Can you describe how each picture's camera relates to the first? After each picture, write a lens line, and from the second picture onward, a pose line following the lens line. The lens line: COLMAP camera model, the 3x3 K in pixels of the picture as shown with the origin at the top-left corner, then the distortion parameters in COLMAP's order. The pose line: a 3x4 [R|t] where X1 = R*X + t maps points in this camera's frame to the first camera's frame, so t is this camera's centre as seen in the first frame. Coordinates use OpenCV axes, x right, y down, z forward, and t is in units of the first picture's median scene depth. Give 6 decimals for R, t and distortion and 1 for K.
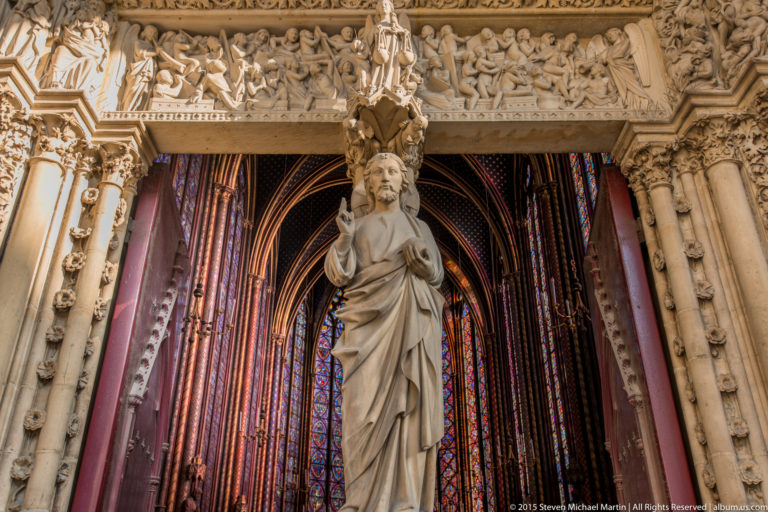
lens RADIAL K [[671.8, 0, 384.0], [0, 671.8, 256.0], [0, 0, 1]] dist [-0.000492, -0.002233]
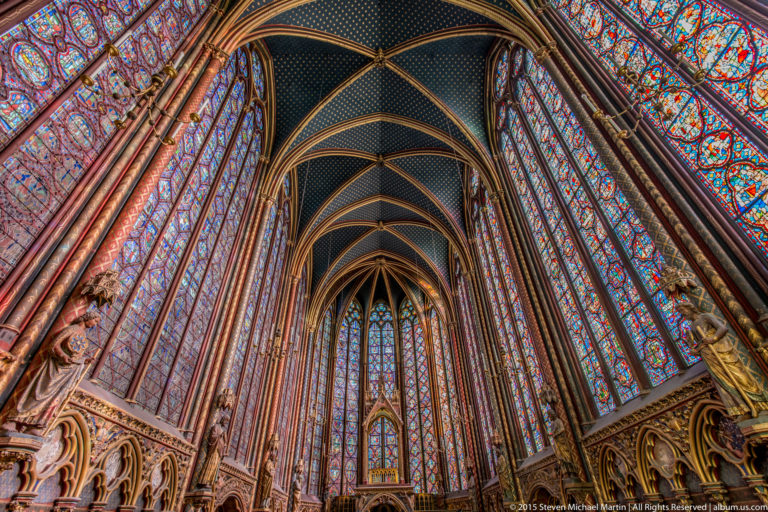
lens RADIAL K [[362.7, 0, 385.1], [0, 362.7, 252.9], [0, 0, 1]] dist [0.015989, -0.000434]
pose [[0.999717, -0.013355, 0.019695, -0.006251], [0.016463, 0.985790, -0.167173, 0.087168], [-0.017183, 0.167450, 0.985731, 0.160002]]
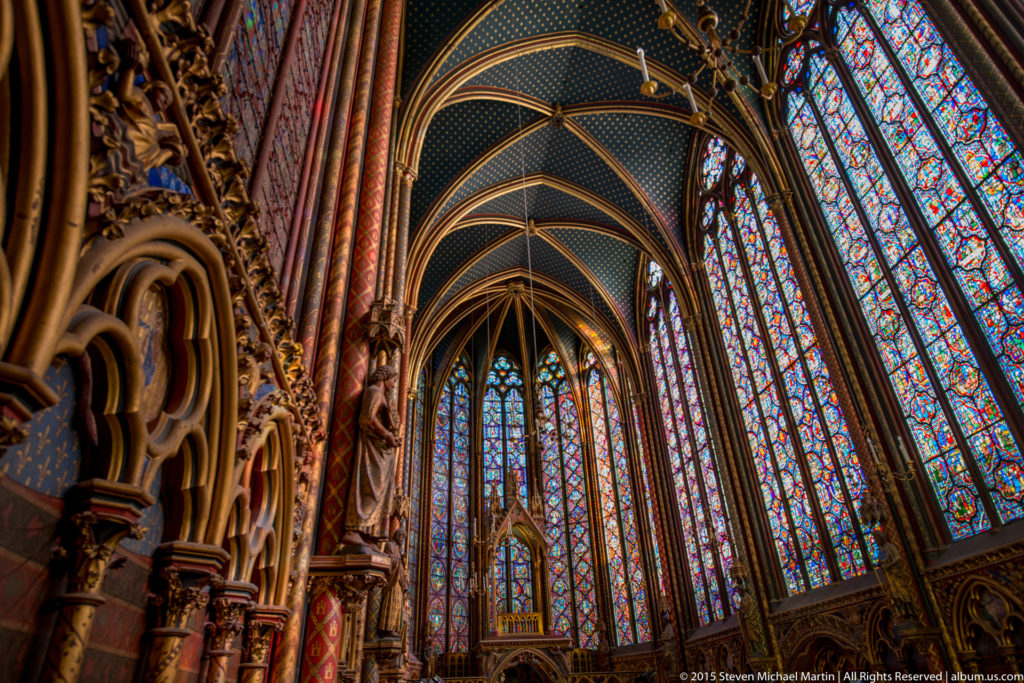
lens RADIAL K [[619.2, 0, 512.0], [0, 619.2, 341.5], [0, 0, 1]] dist [-0.004566, -0.004249]
pose [[0.989998, 0.039671, 0.135390, -0.124258], [-0.032951, 0.998128, -0.051514, 0.084512], [-0.137180, 0.046538, 0.989452, 0.153600]]
